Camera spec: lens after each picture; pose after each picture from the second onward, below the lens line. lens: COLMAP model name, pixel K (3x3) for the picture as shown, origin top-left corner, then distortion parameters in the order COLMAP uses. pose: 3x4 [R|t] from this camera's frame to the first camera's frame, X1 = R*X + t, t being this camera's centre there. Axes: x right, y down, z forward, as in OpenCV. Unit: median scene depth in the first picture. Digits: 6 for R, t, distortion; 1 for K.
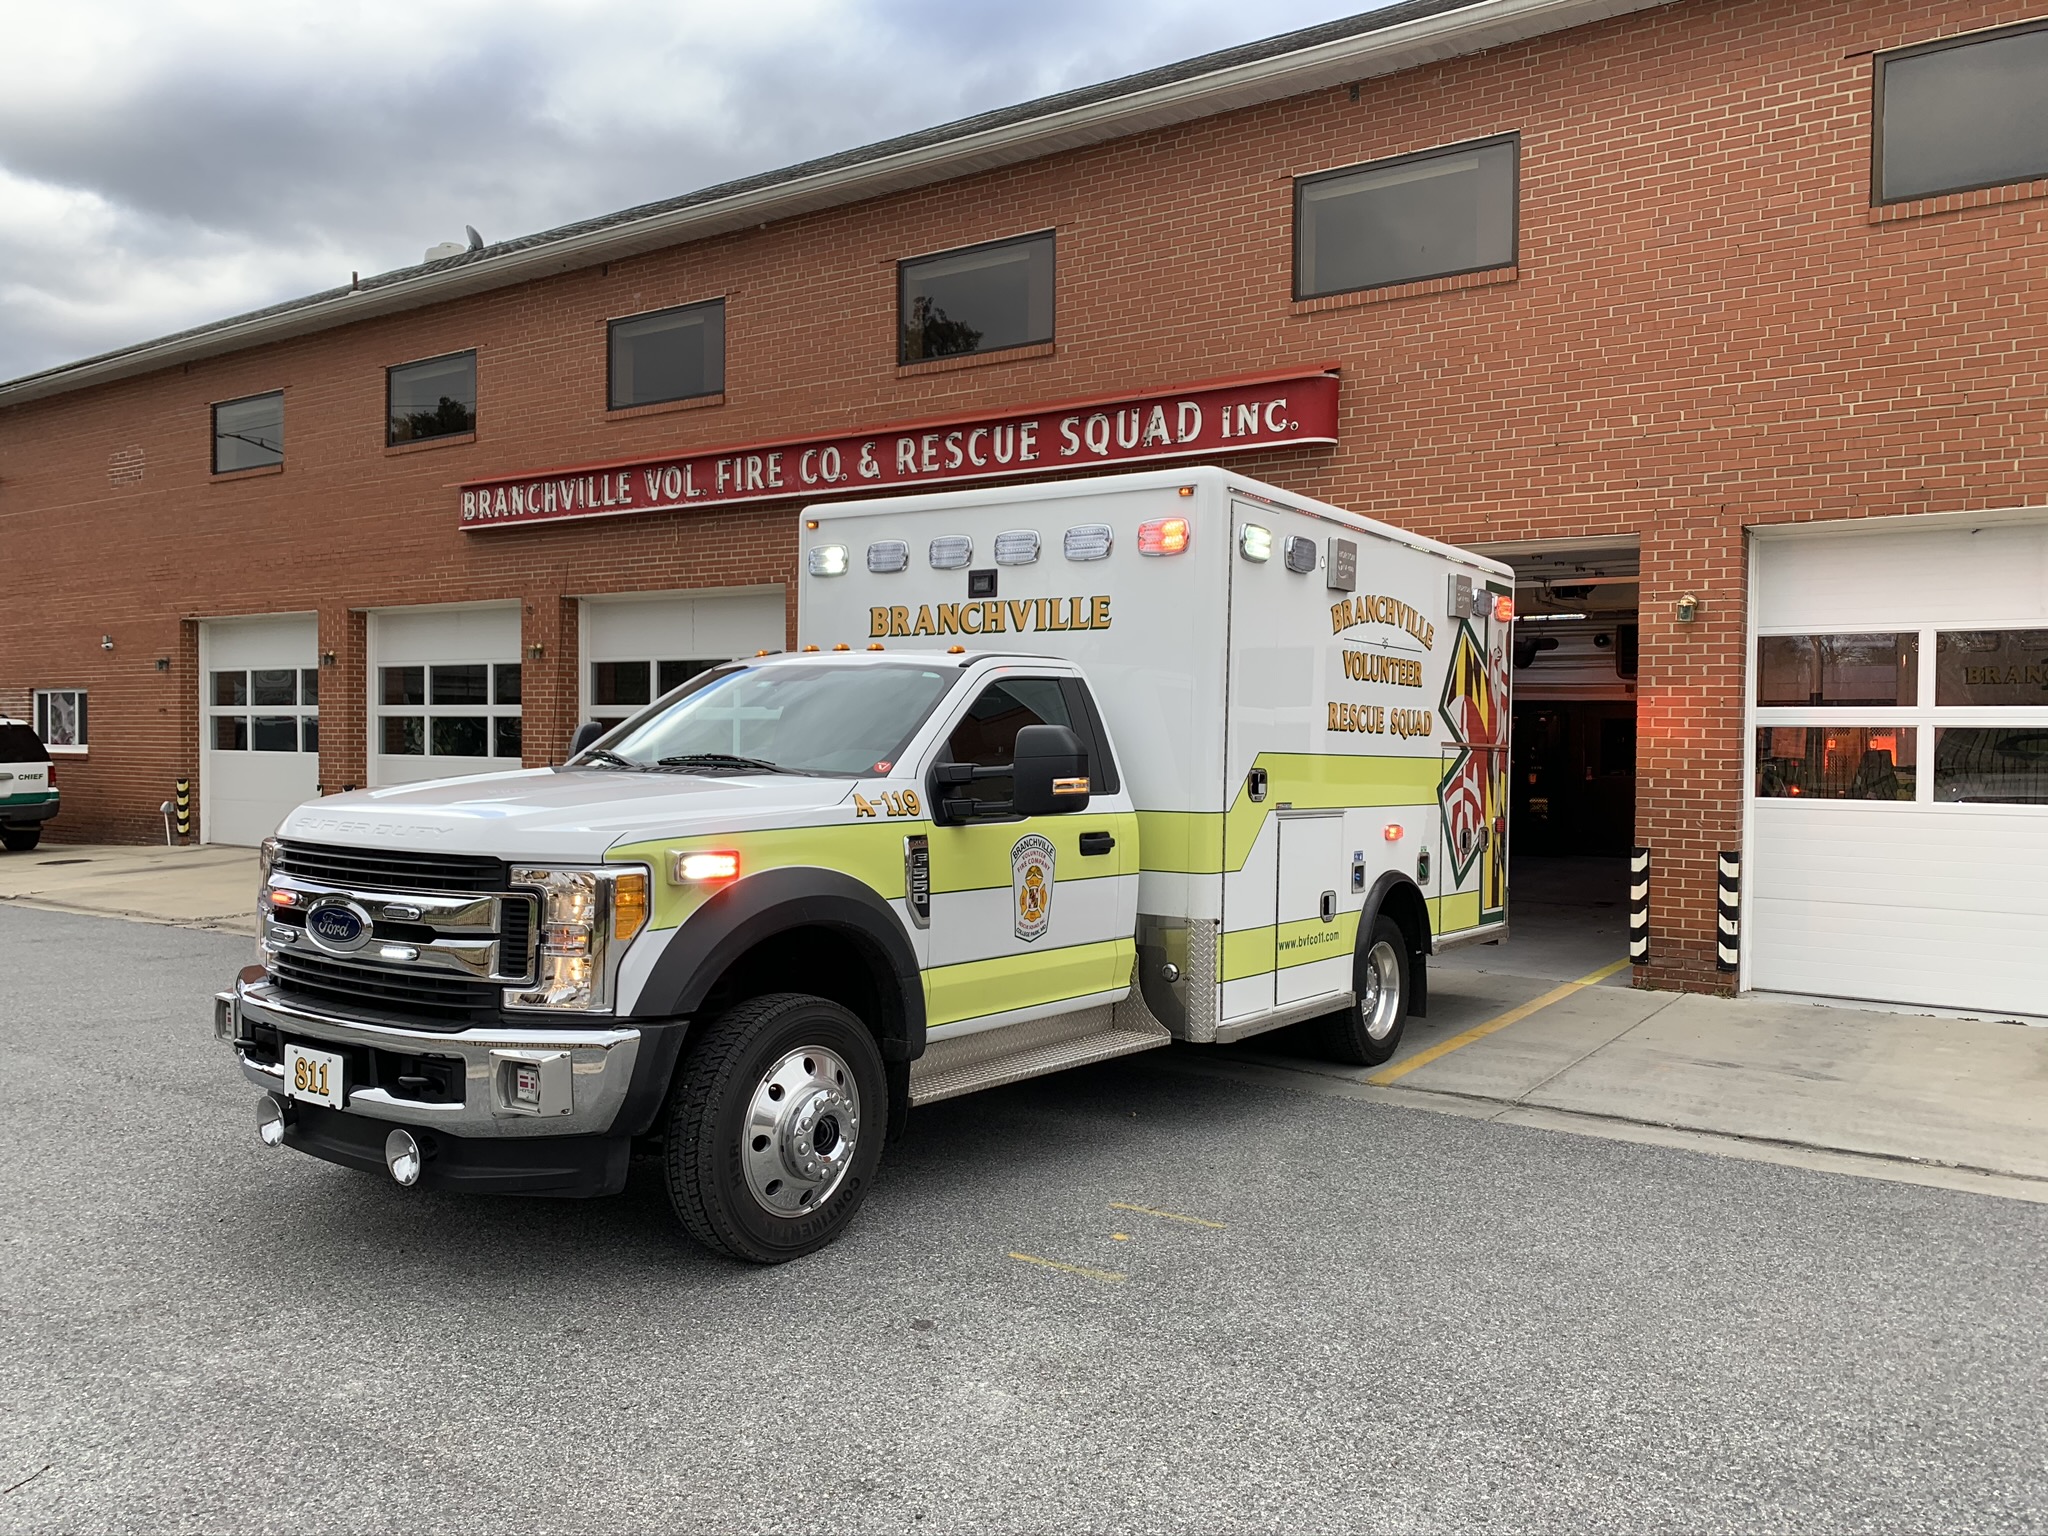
lens RADIAL K [[1559.1, 0, 1030.3], [0, 1559.1, 772.2], [0, 0, 1]] dist [0.047031, -0.085297]
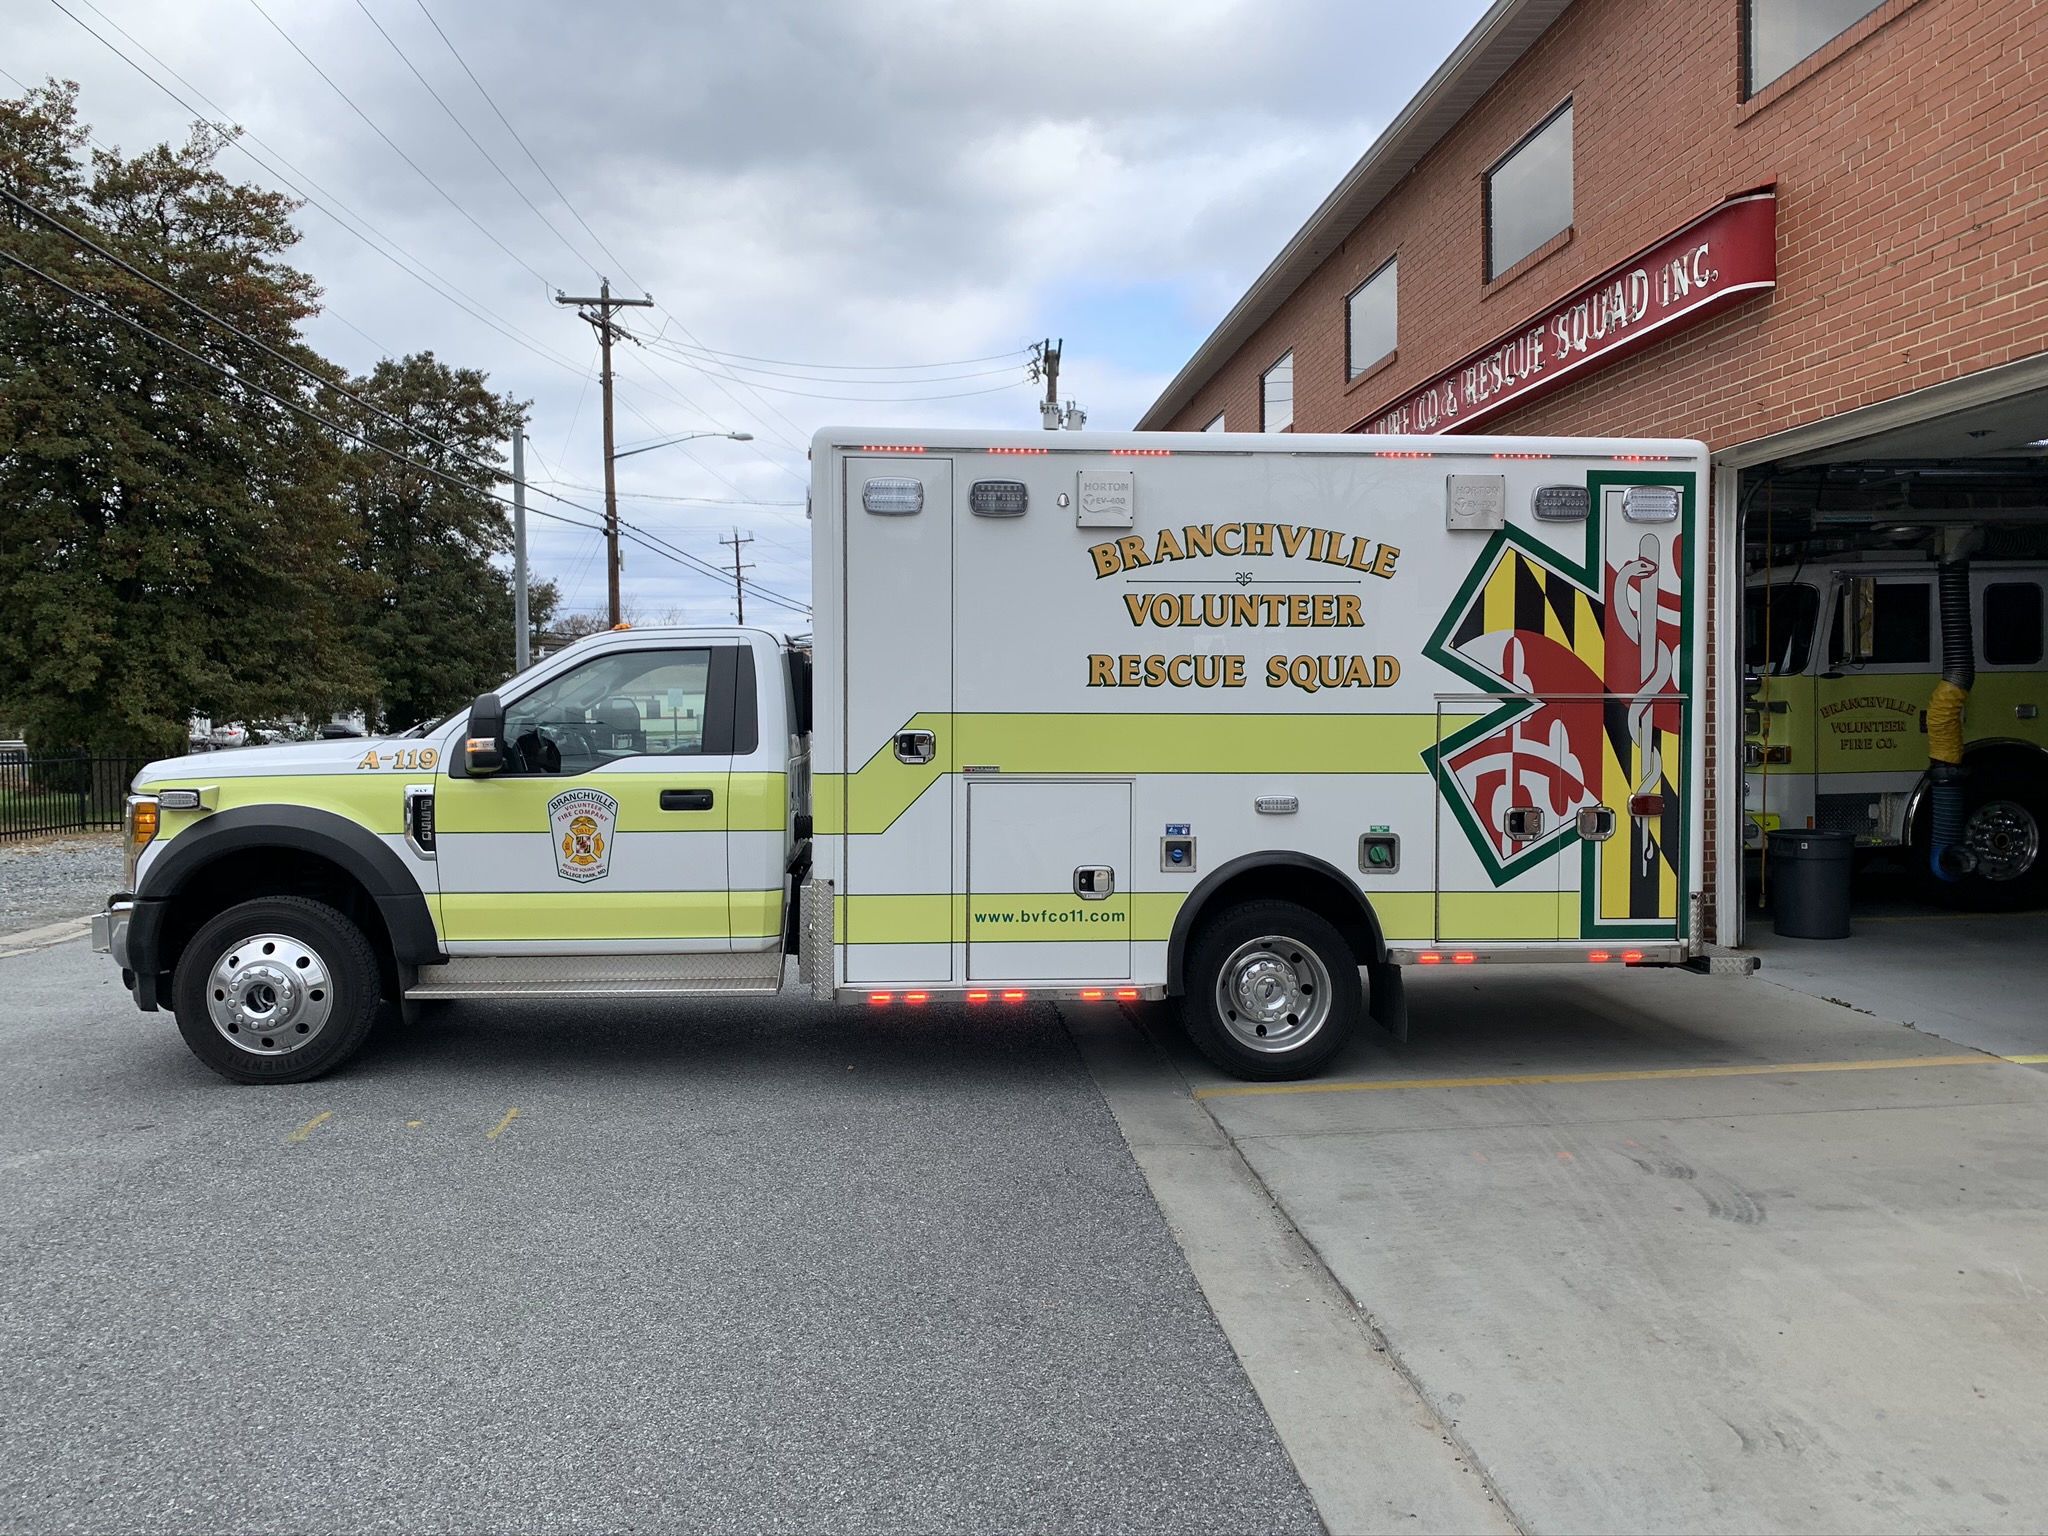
lens RADIAL K [[1556.9, 0, 1025.5], [0, 1556.9, 770.6], [0, 0, 1]] dist [0.006202, -0.002442]
pose [[0.638832, 0.014505, -0.769210, 0.640985], [0.003319, 0.999761, 0.021609, 0.001294], [0.769339, -0.016357, 0.638631, 0.303570]]
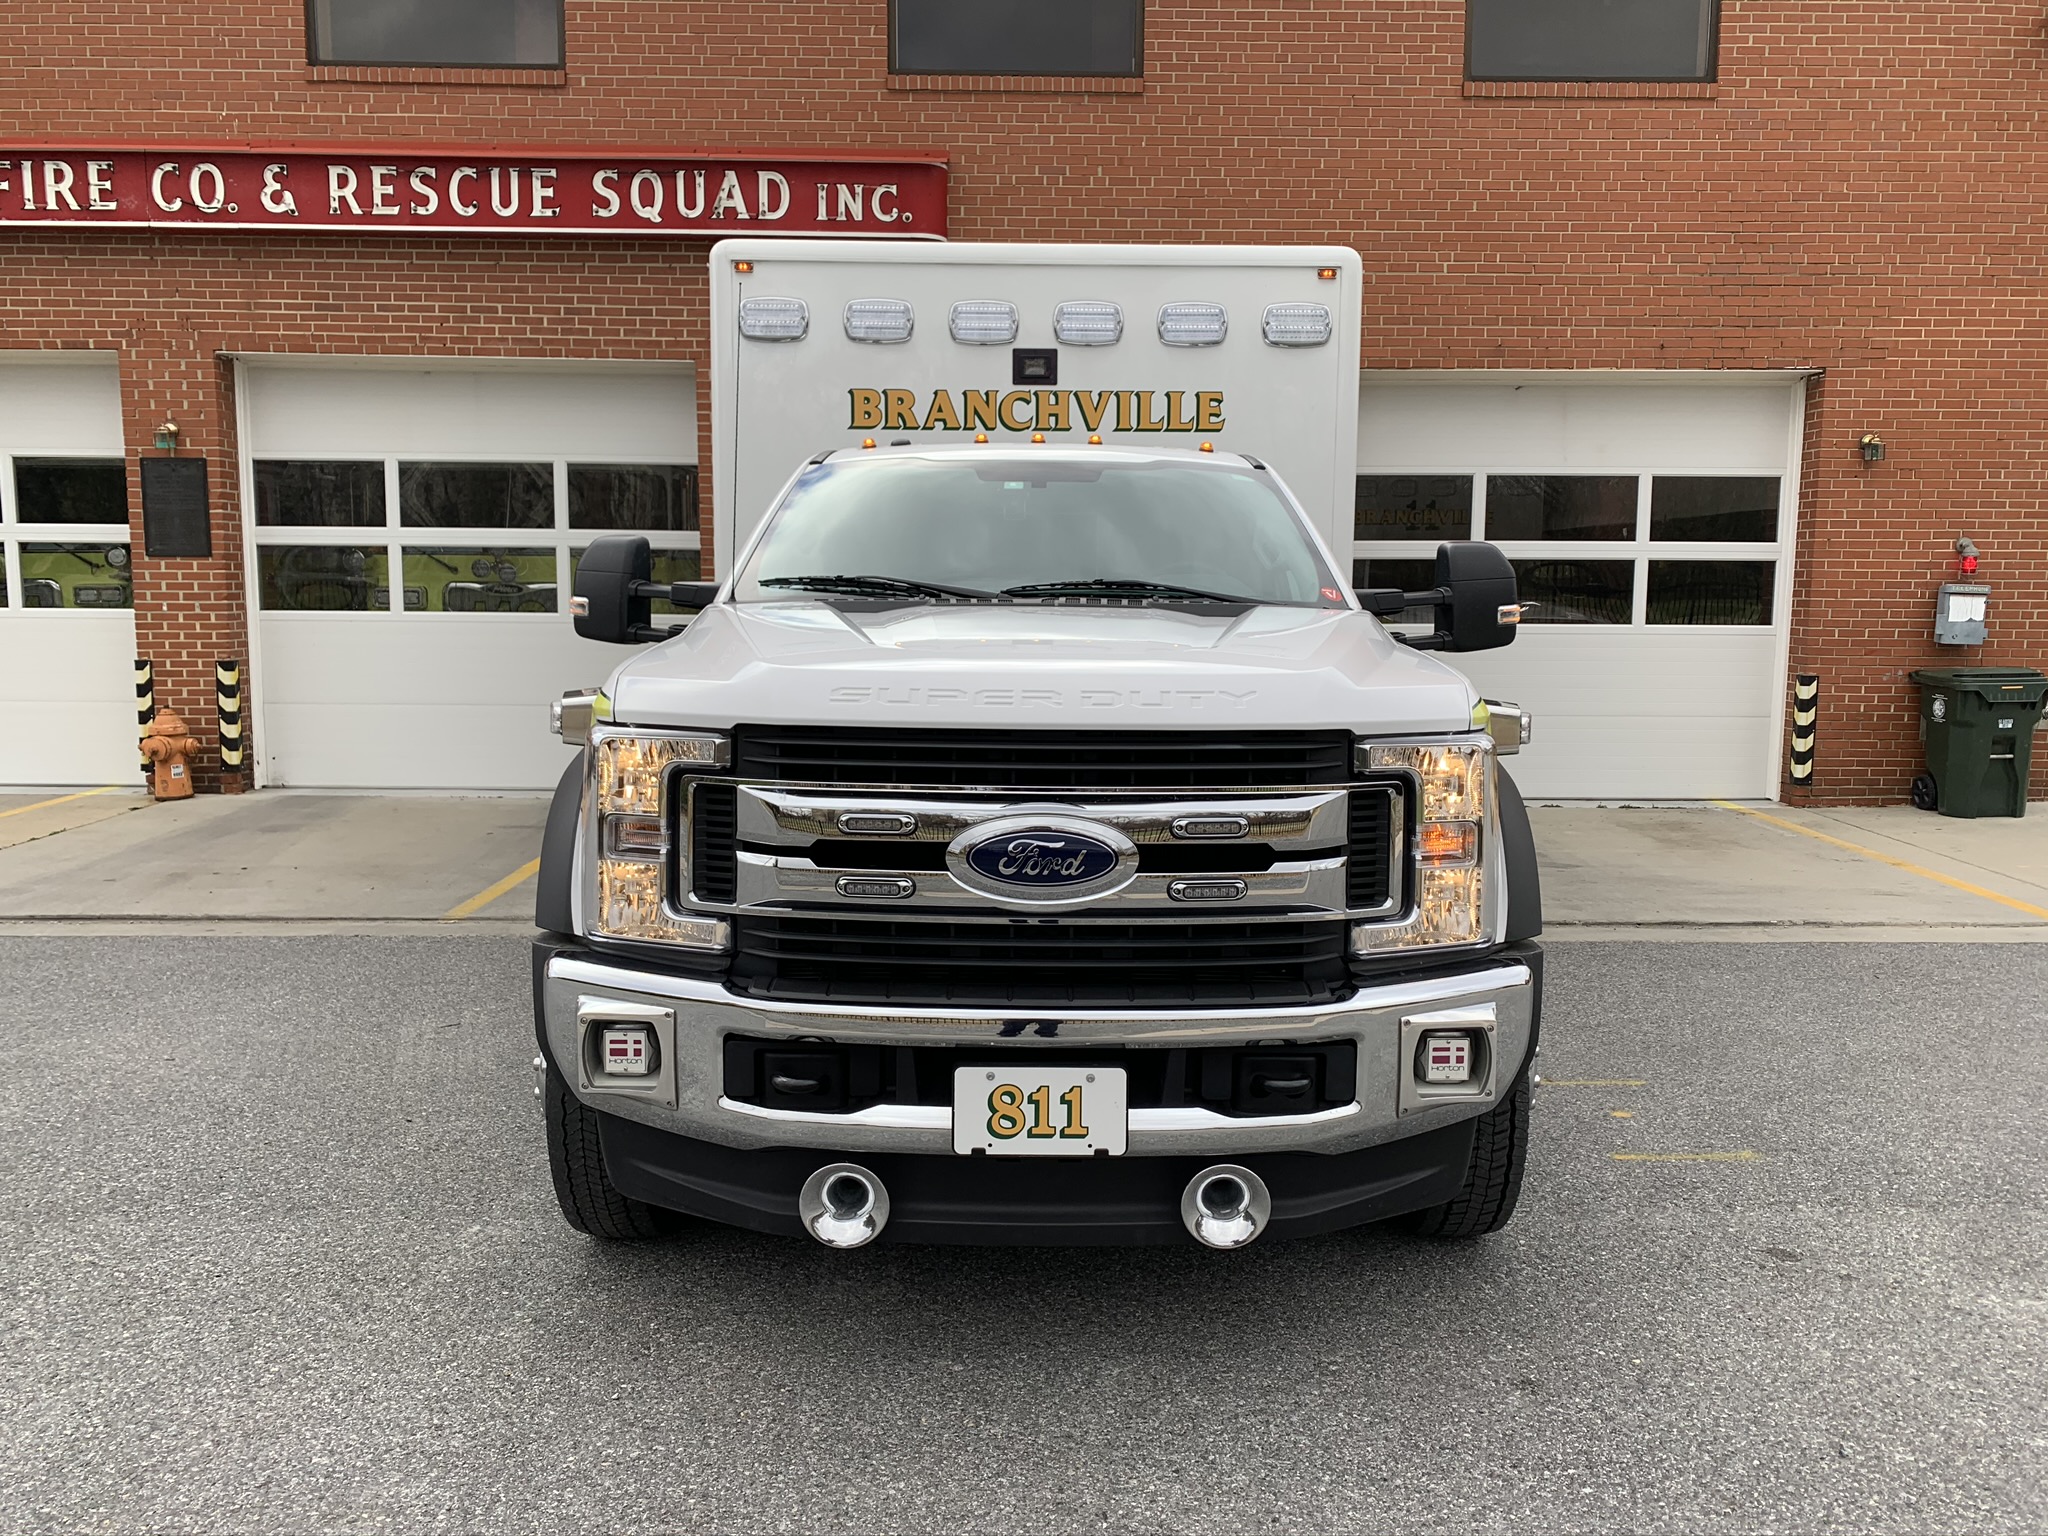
lens RADIAL K [[1566.9, 0, 1023.2], [0, 1566.9, 764.5], [0, 0, 1]] dist [0.015121, -0.011953]
pose [[0.815913, -0.068981, 0.574045, -0.373361], [0.012866, 0.994778, 0.101252, 0.000320], [-0.578032, -0.075227, 0.812539, 0.245601]]
